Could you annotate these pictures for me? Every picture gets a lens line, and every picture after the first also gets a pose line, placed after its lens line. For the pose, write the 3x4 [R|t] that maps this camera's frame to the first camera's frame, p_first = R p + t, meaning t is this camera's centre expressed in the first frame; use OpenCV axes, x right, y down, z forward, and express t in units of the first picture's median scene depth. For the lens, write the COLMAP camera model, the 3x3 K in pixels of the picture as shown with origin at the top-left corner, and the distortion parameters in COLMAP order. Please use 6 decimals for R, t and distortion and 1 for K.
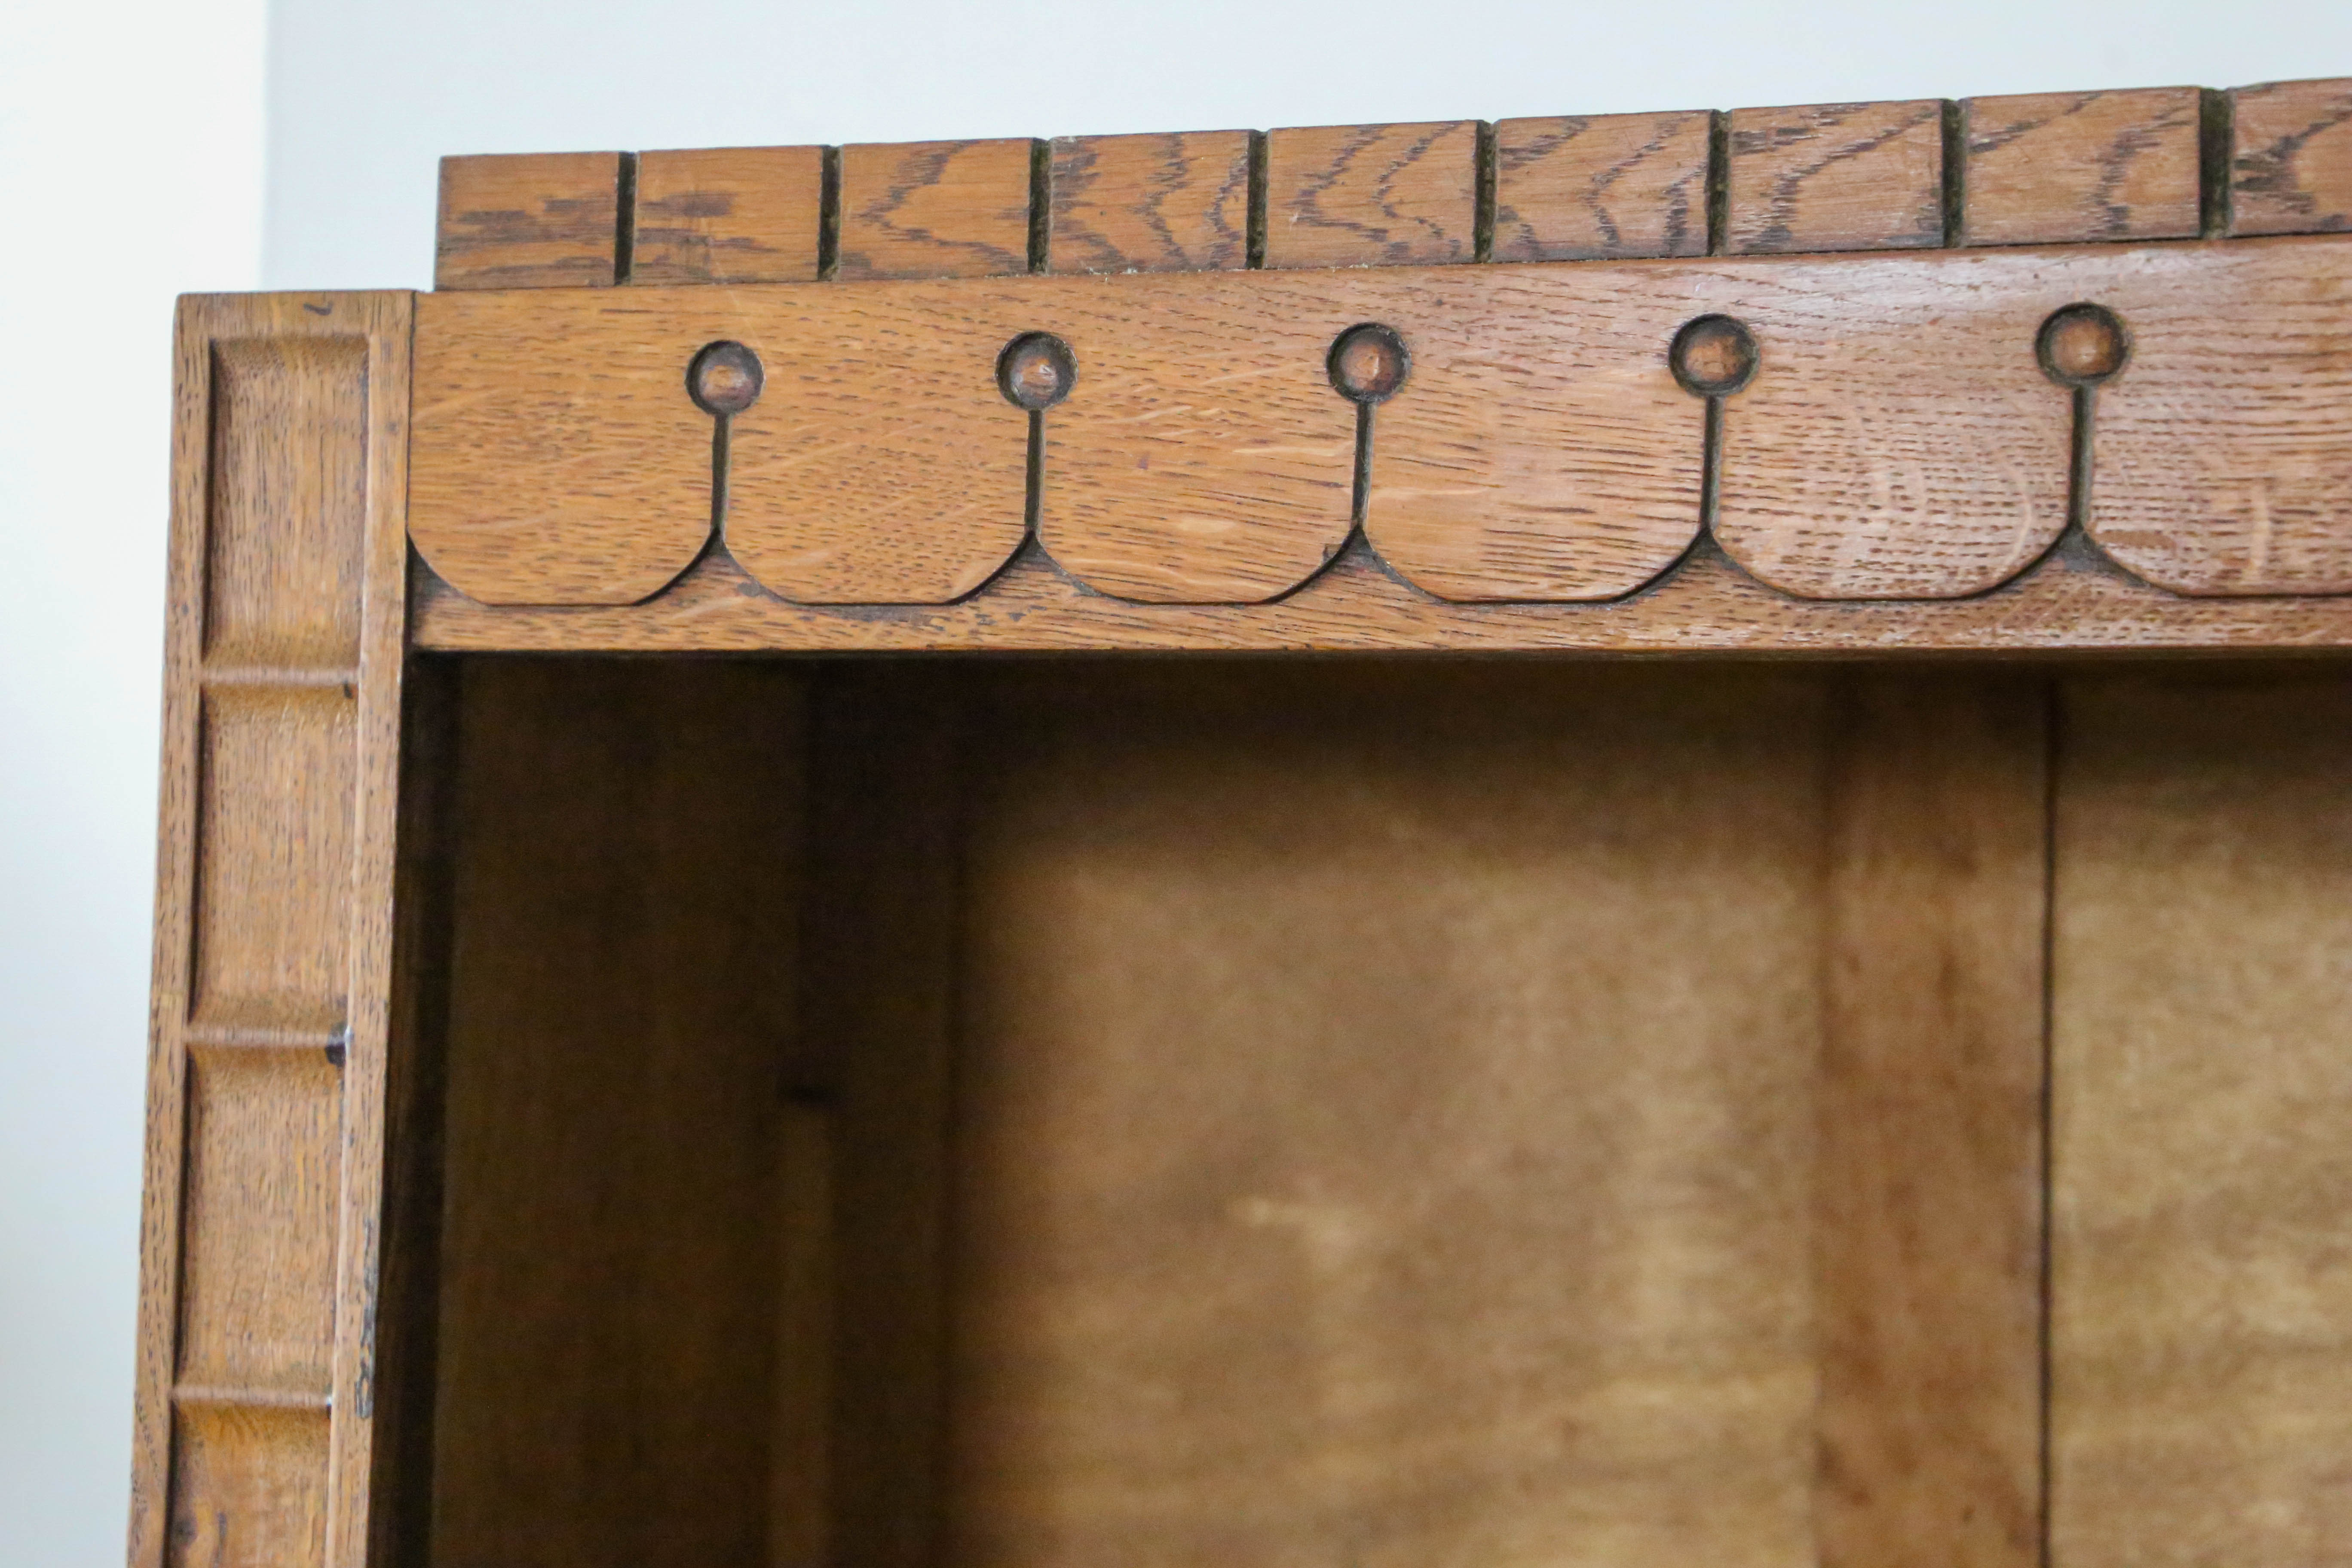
lens RADIAL K [[4398.8, 0, 1137.6], [0, 4398.8, 787.3], [0, 0, 1]] dist [0.143253, 0.107296]
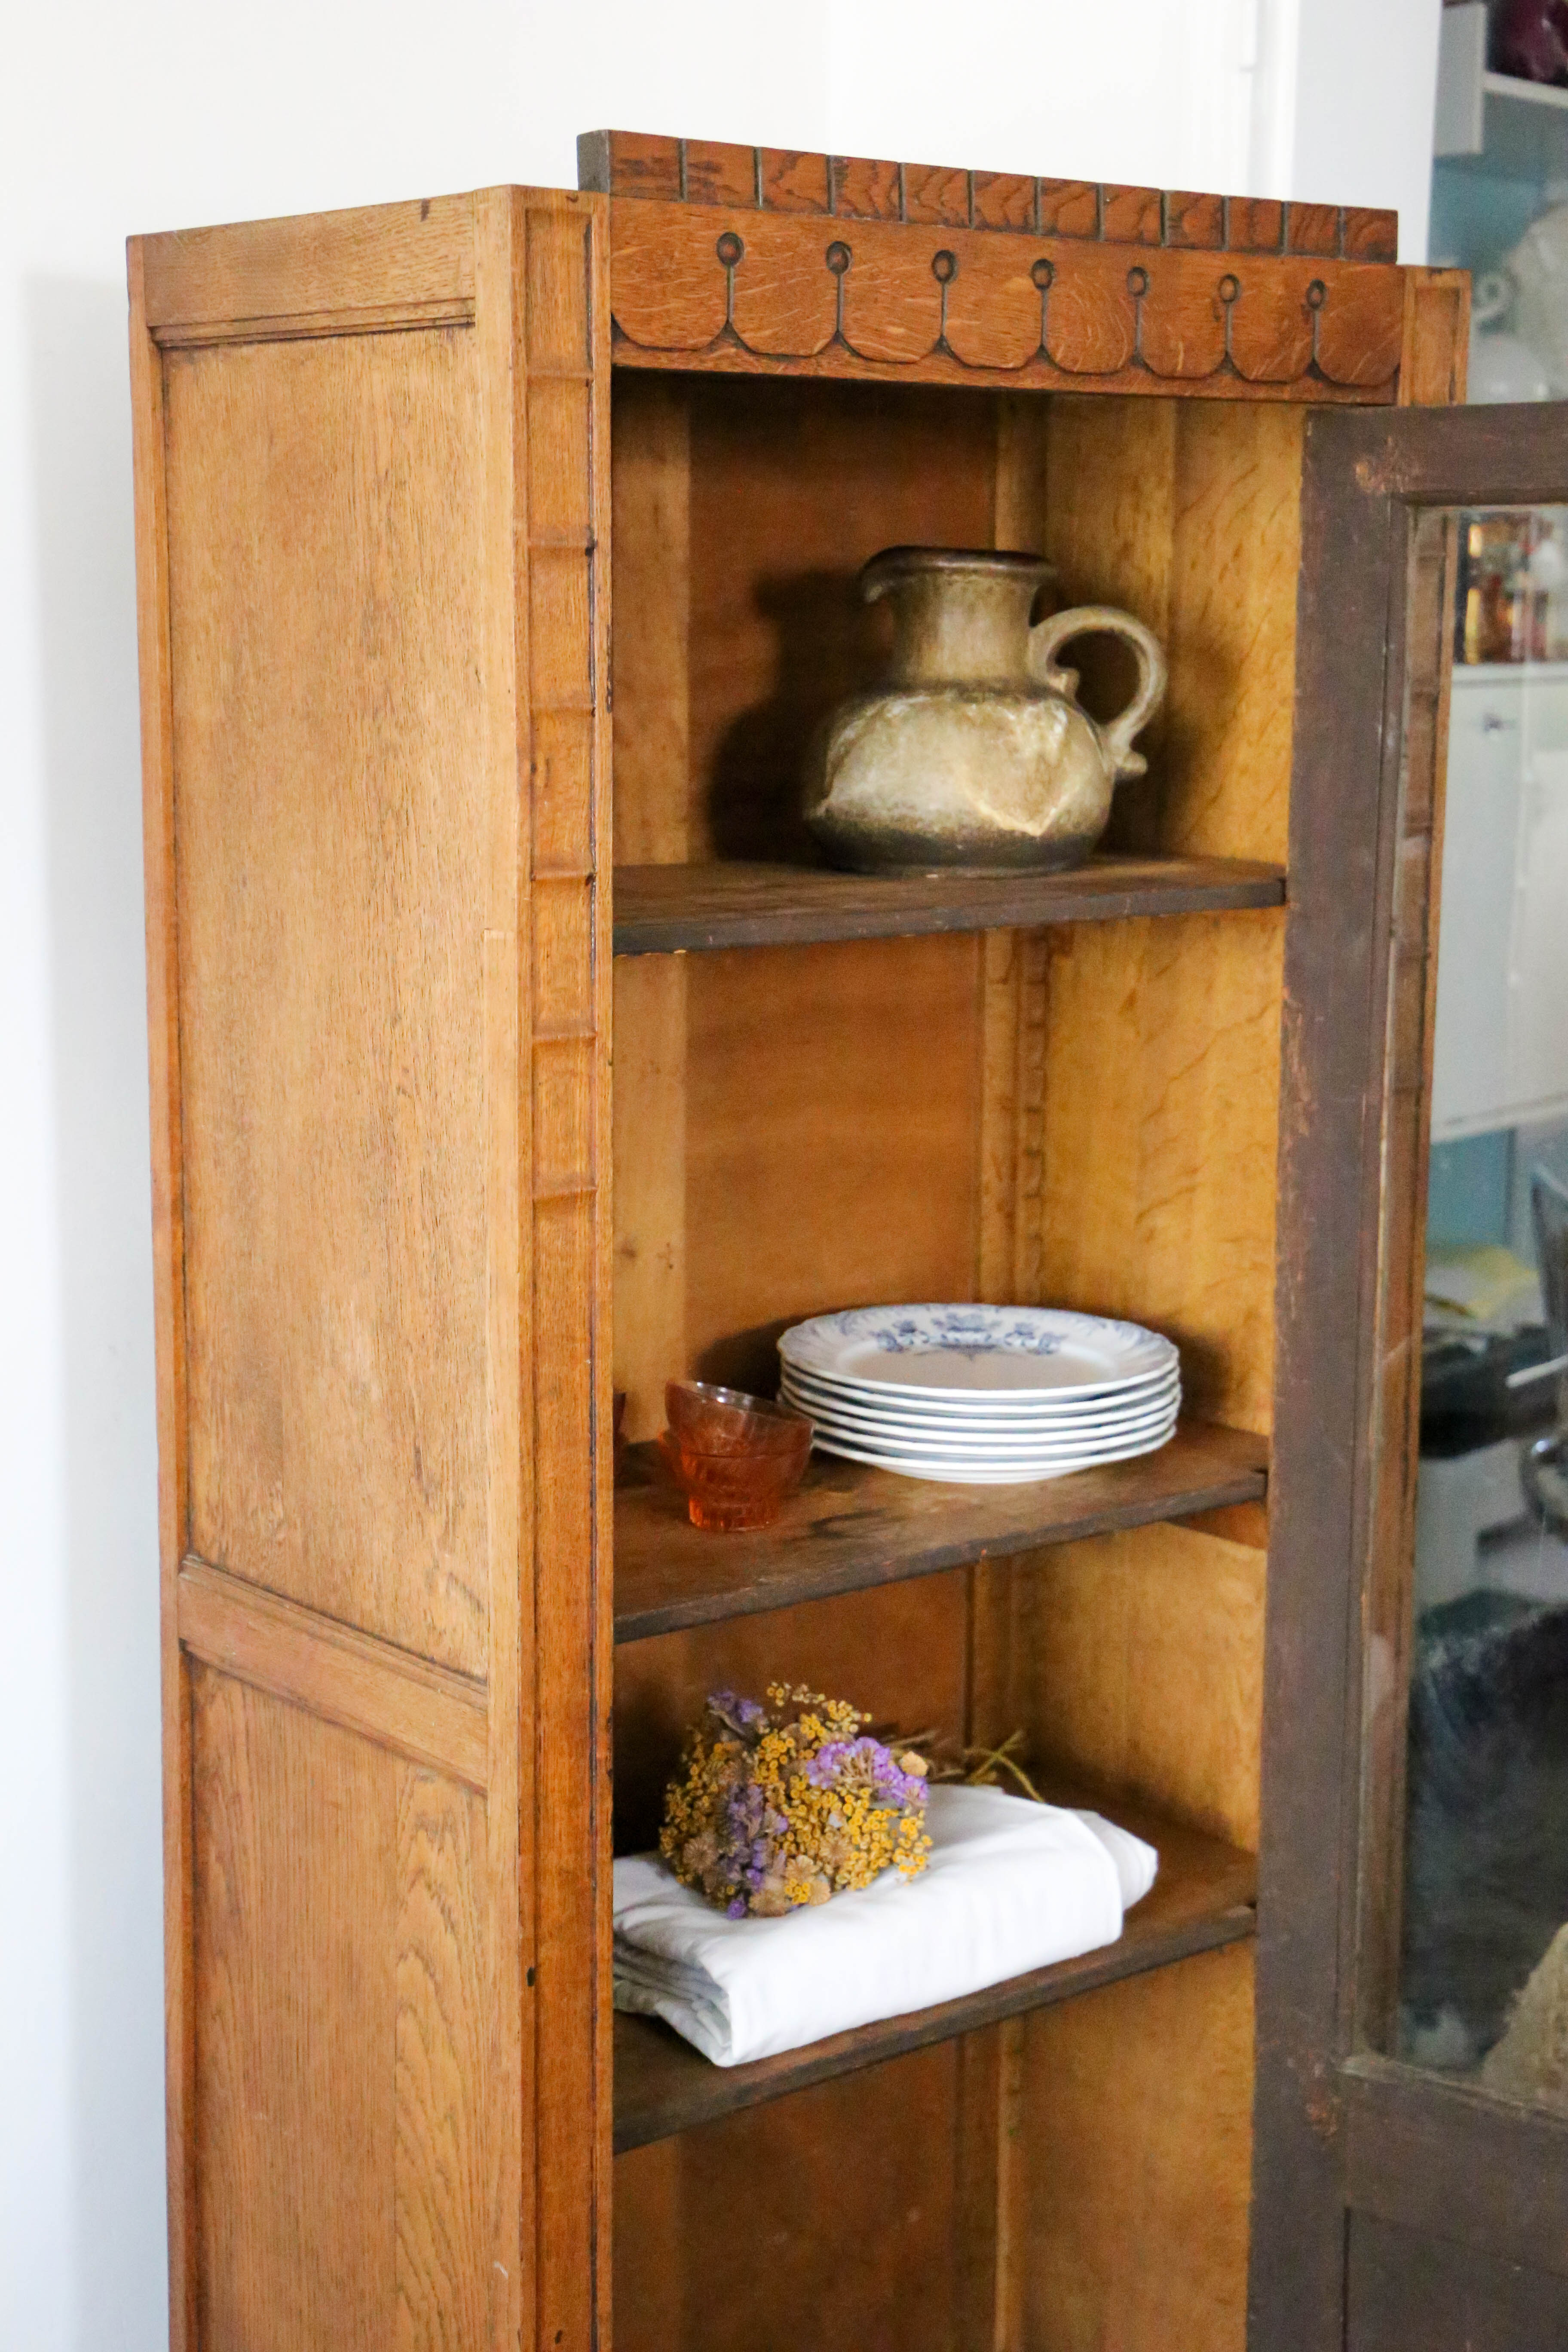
lens RADIAL K [[3491.9, 0, 789.1], [0, 3491.9, 1205.7], [0, 0, 1]] dist [0.084961, 0.137027]
pose [[0.540684, -0.167497, 0.824382, -1.691272], [-0.034182, 0.974793, 0.220476, -0.011691], [-0.840531, -0.147387, 0.521330, -0.063054]]
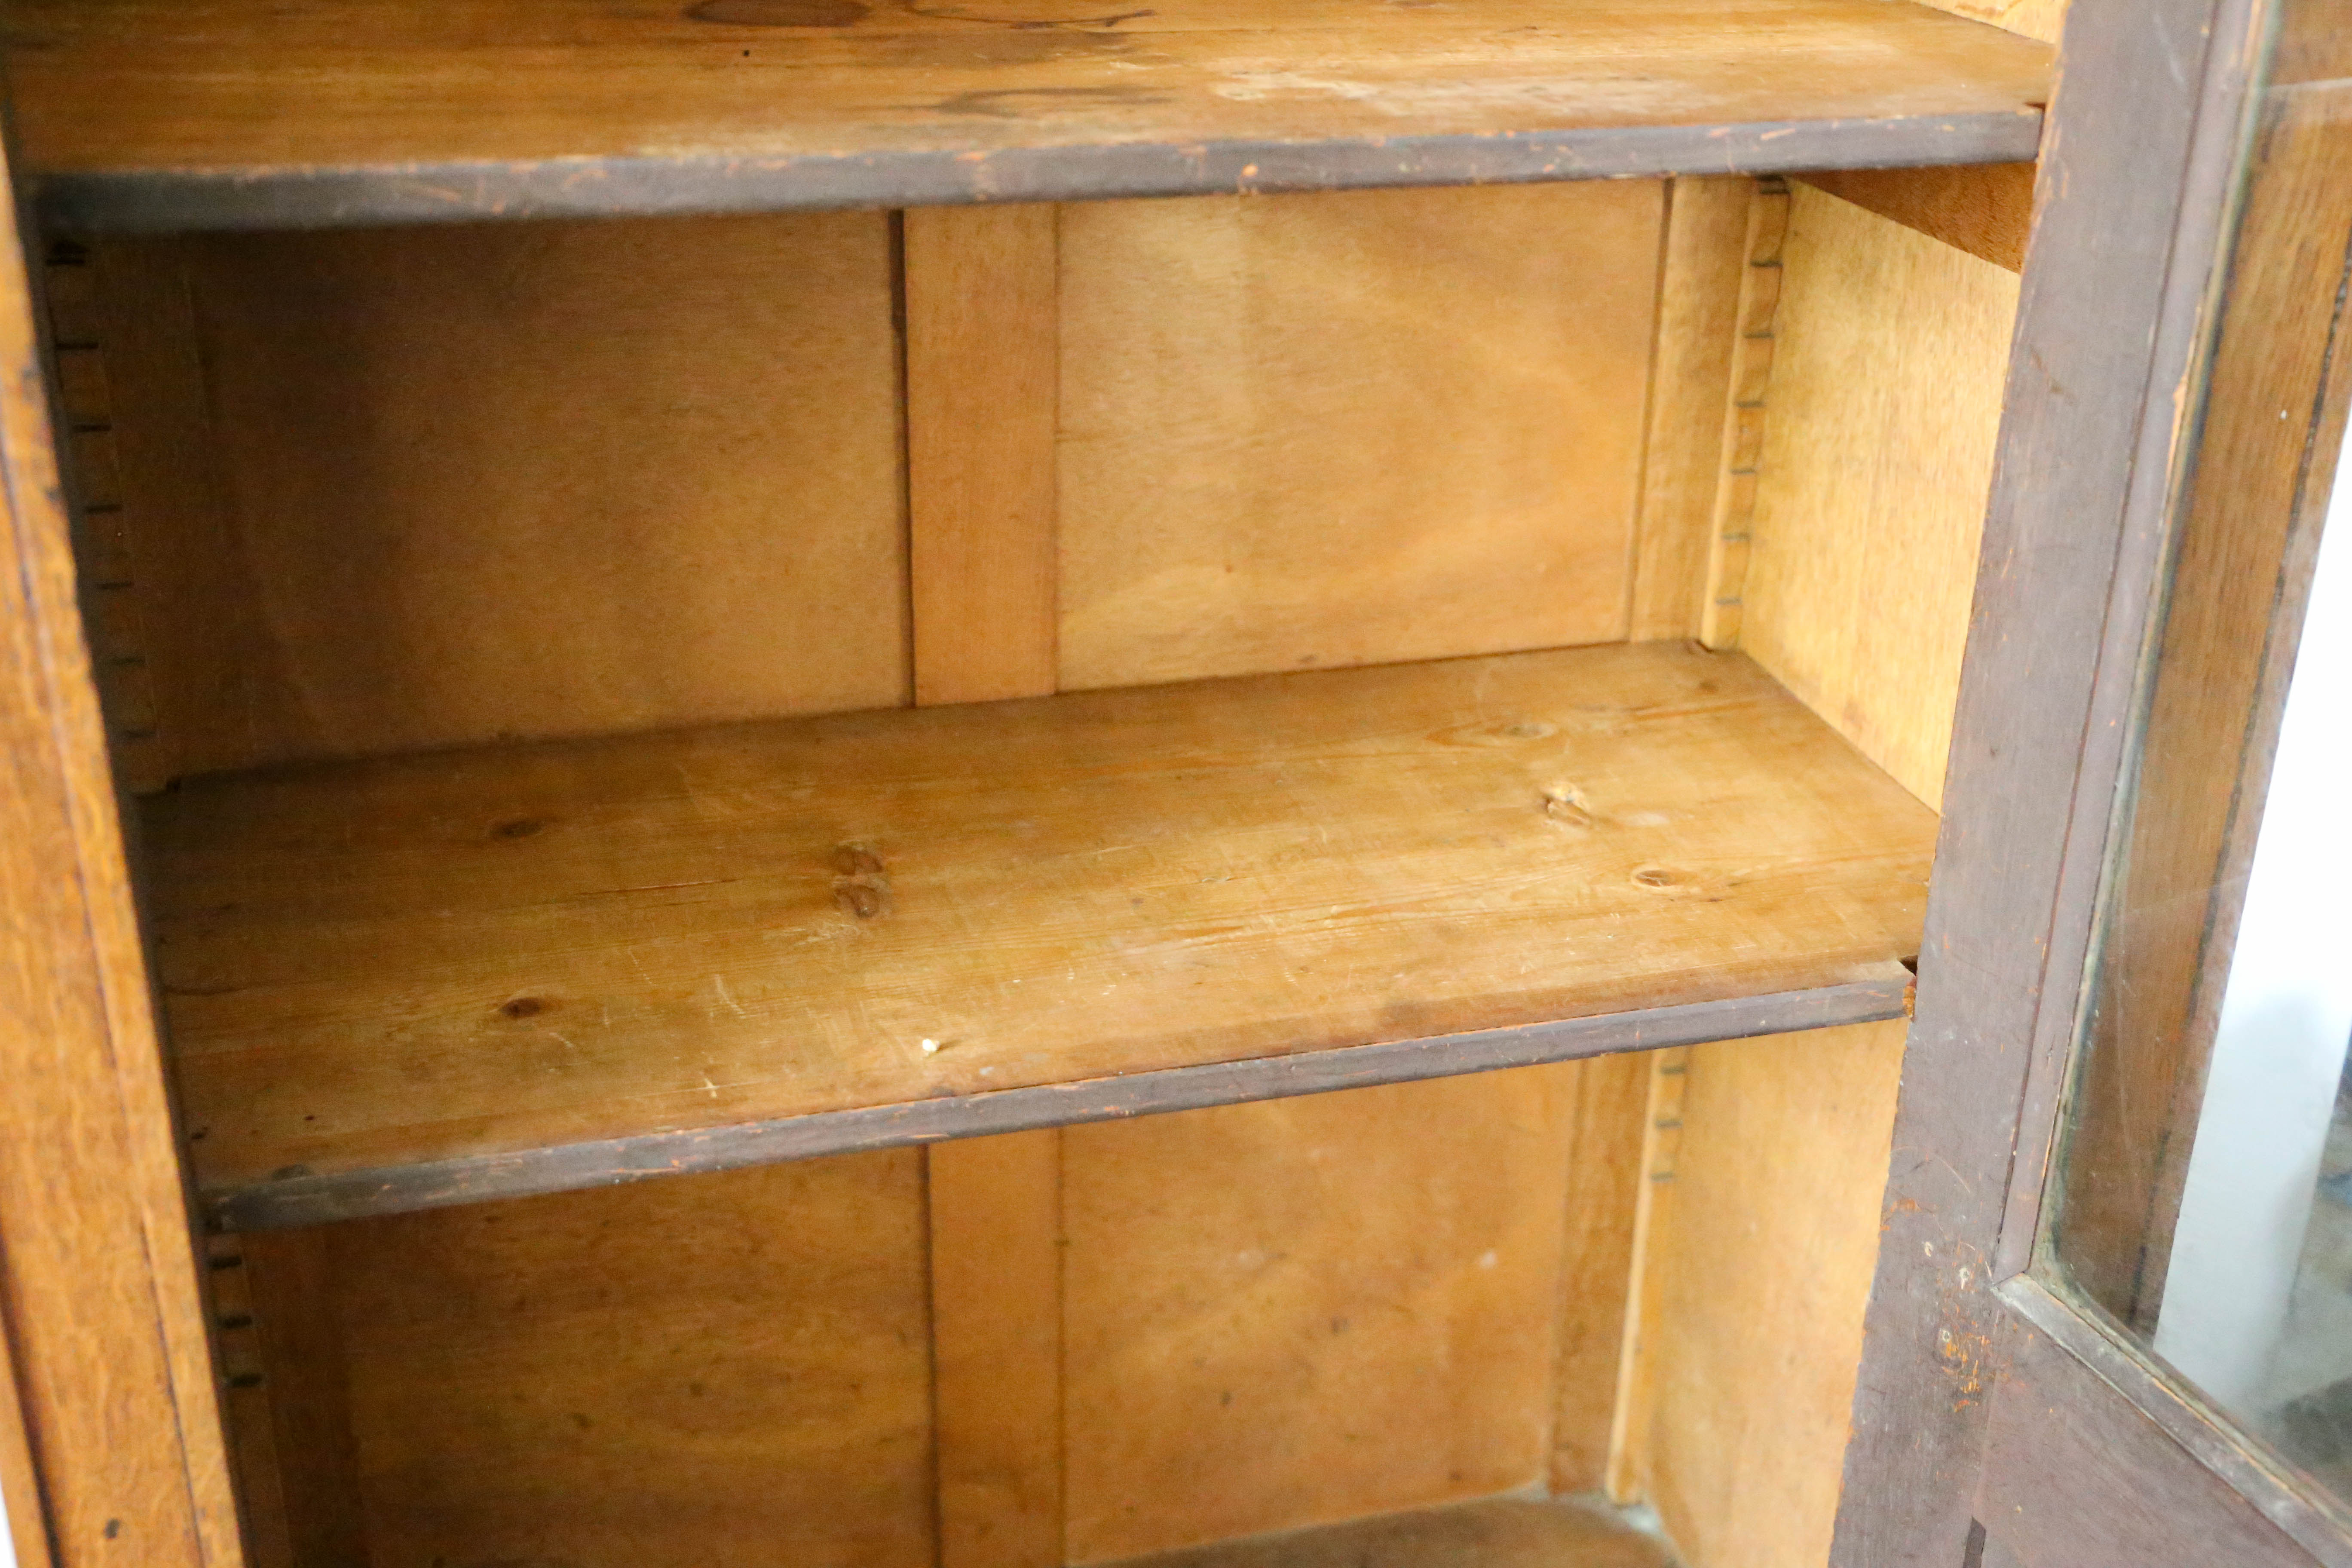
lens RADIAL K [[2610.1, 0, 1187.5], [0, 2610.1, 810.2], [0, 0, 1]] dist [0.011549, 0.039340]
pose [[0.837391, -0.239065, 0.491553, -0.296360], [-0.022345, 0.883562, 0.467782, 0.485484], [-0.546148, -0.402700, 0.734544, 0.320640]]
